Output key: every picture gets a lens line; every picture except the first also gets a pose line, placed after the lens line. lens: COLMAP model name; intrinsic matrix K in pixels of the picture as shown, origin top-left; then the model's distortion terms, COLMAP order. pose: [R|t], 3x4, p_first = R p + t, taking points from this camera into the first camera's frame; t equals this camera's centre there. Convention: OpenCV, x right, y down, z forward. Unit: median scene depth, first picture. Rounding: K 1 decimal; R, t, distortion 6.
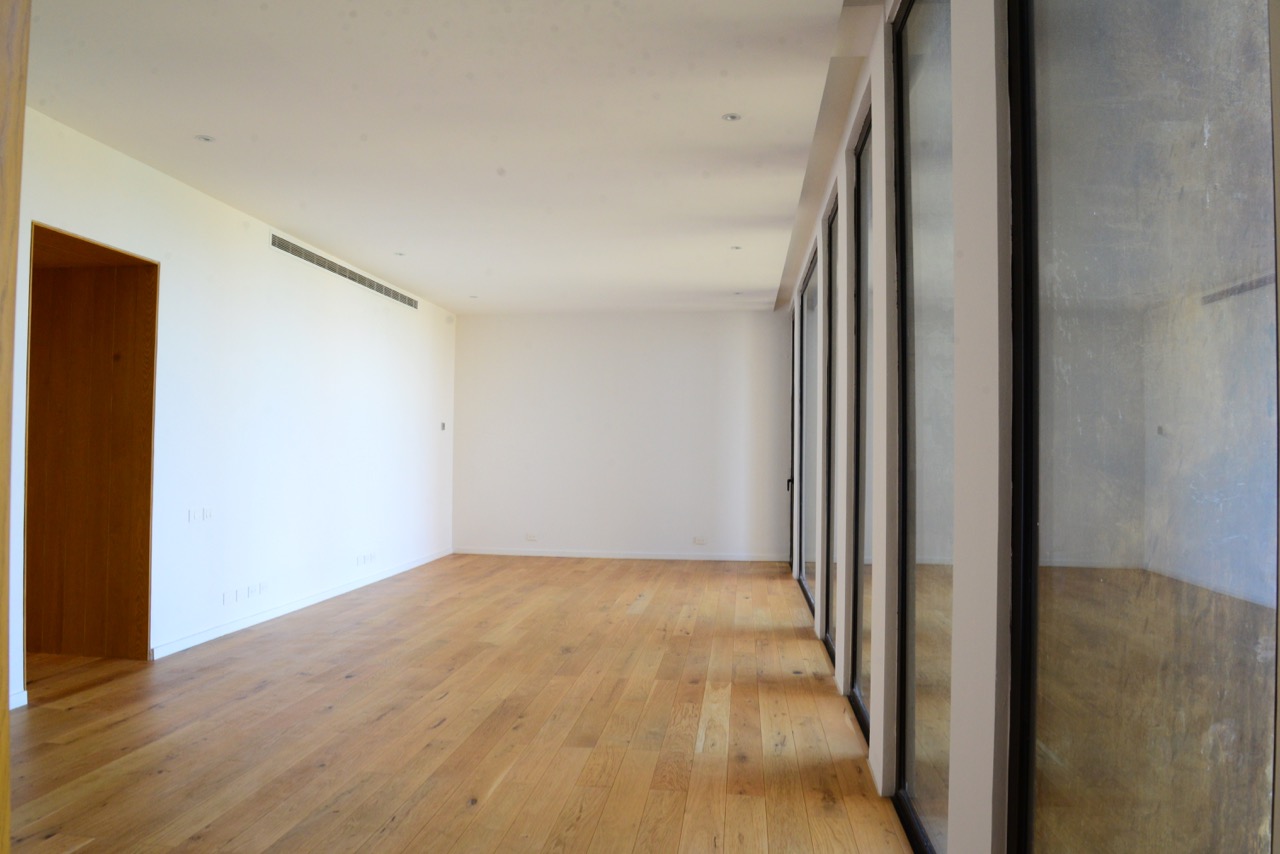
lens RADIAL K [[885.0, 0, 636.5], [0, 885.0, 430.4], [0, 0, 1]] dist [-0.080217, 0.026817]
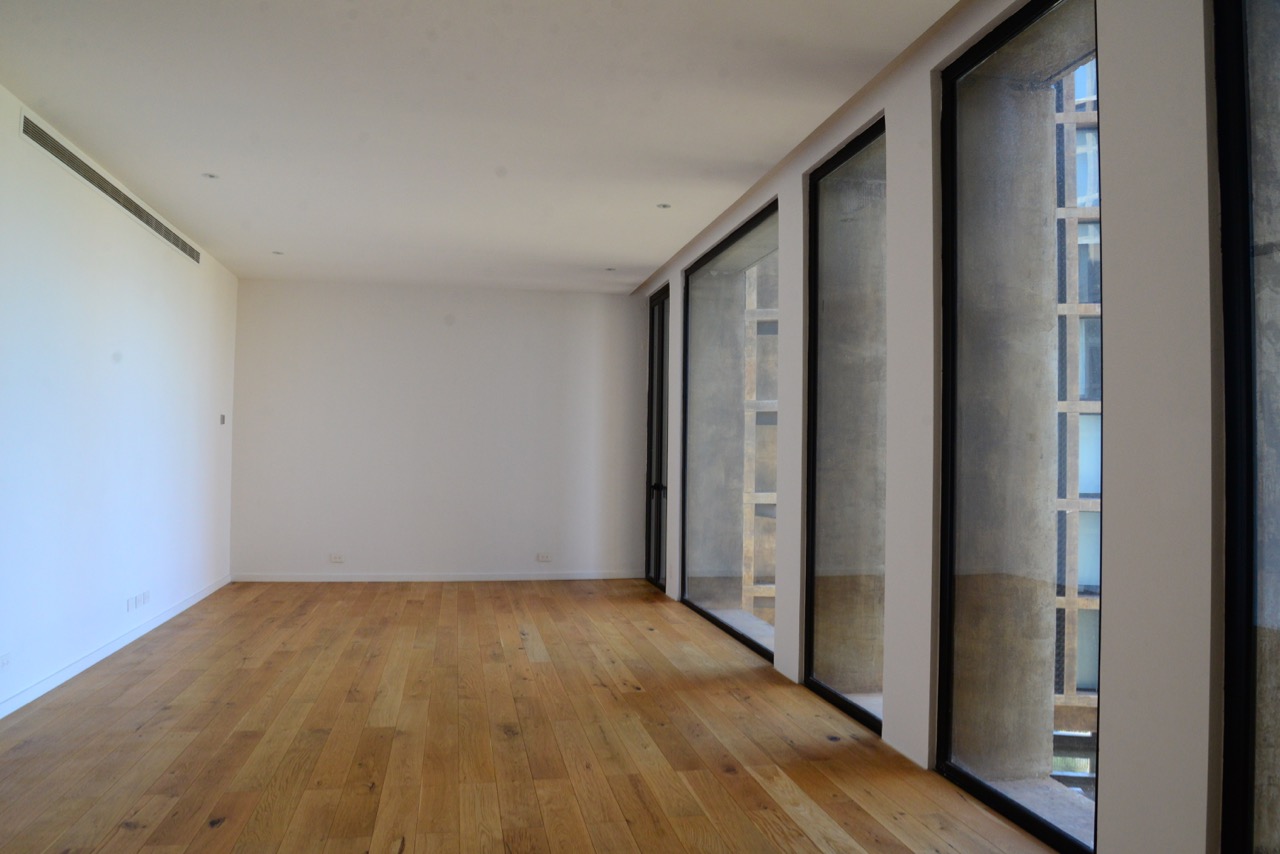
lens RADIAL K [[885.0, 0, 646.1], [0, 885.0, 432.0], [0, 0, 1]] dist [-0.080217, 0.026817]
pose [[0.946949, 0.012177, 0.321152, -0.194562], [-0.012230, 0.999923, -0.001851, 0.005807], [-0.321150, -0.002175, 0.947026, 0.273126]]
